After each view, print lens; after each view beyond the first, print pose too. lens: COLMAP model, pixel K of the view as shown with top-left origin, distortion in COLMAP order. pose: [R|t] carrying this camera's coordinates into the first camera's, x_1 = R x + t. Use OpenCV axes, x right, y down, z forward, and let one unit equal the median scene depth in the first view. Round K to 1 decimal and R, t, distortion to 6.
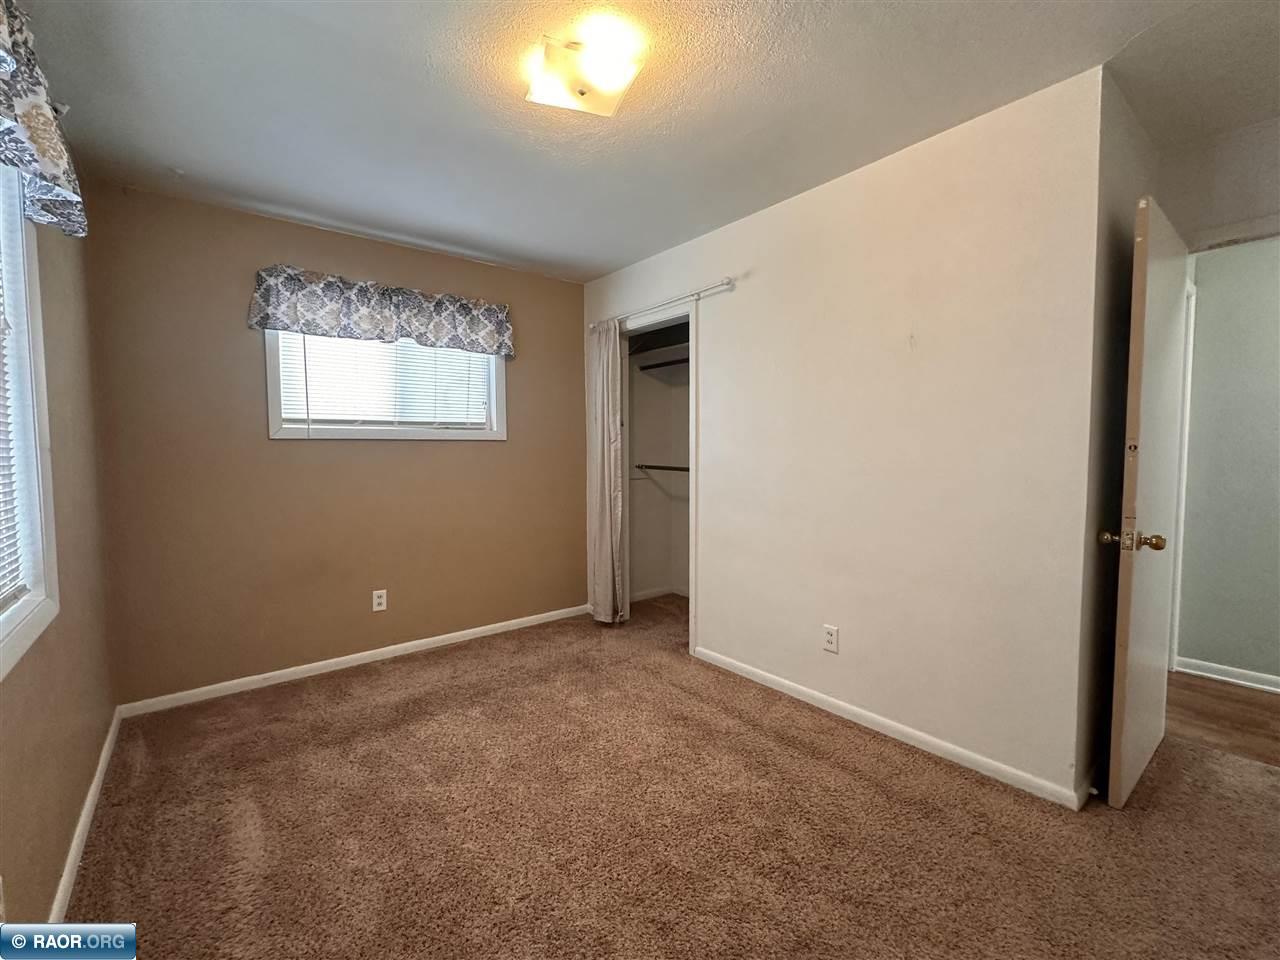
lens RADIAL K [[555.7, 0, 641.7], [0, 555.7, 482.0], [0, 0, 1]] dist [0.000579, -0.000315]
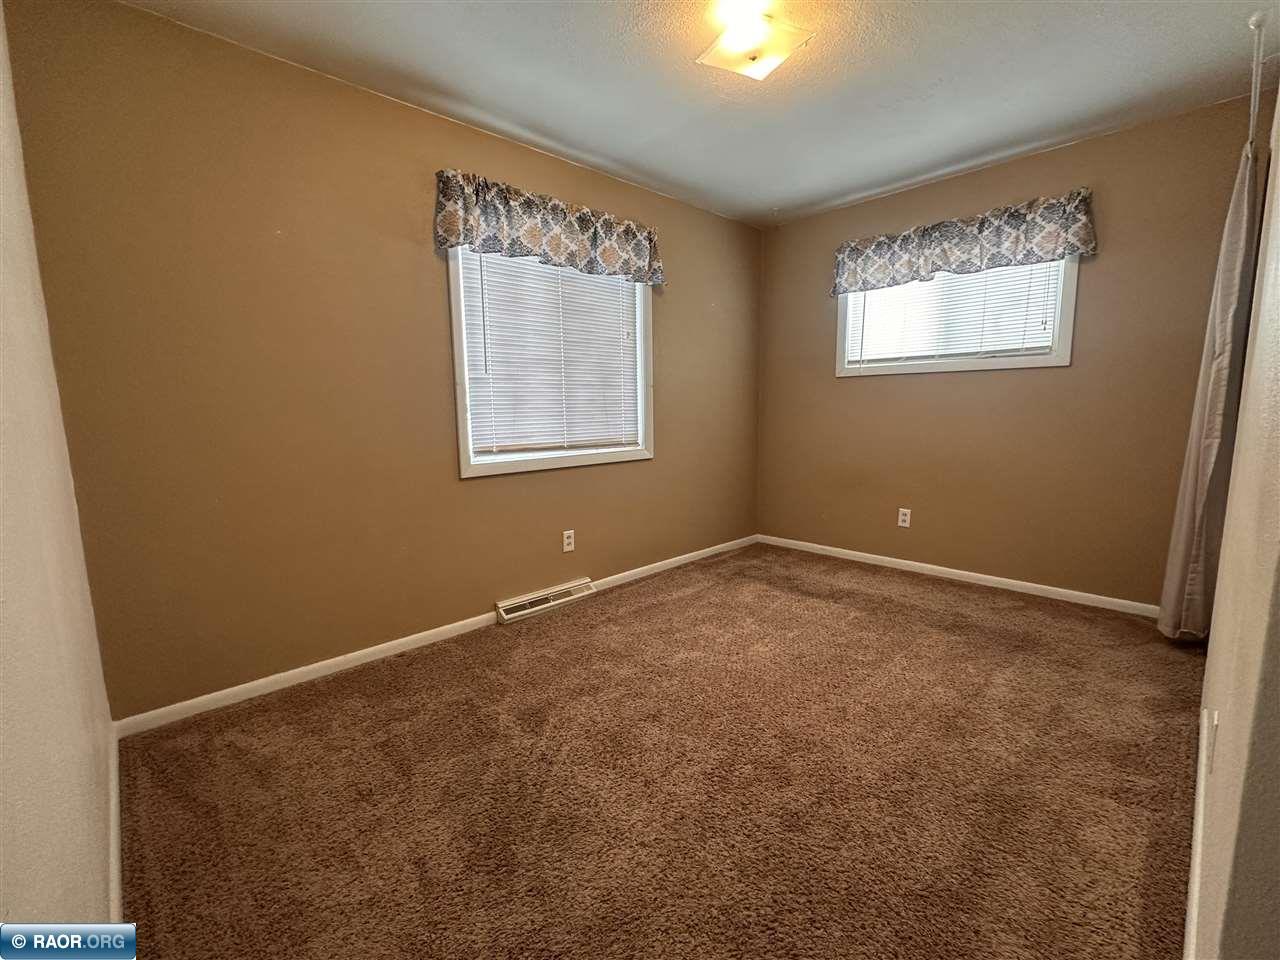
lens RADIAL K [[555.7, 0, 640.8], [0, 555.7, 481.2], [0, 0, 1]] dist [0.000579, -0.000315]
pose [[0.086938, 0.137830, -0.986633, 0.624036], [-0.045005, 0.989915, 0.134323, 0.012383], [0.995197, 0.032726, 0.092264, 0.381019]]
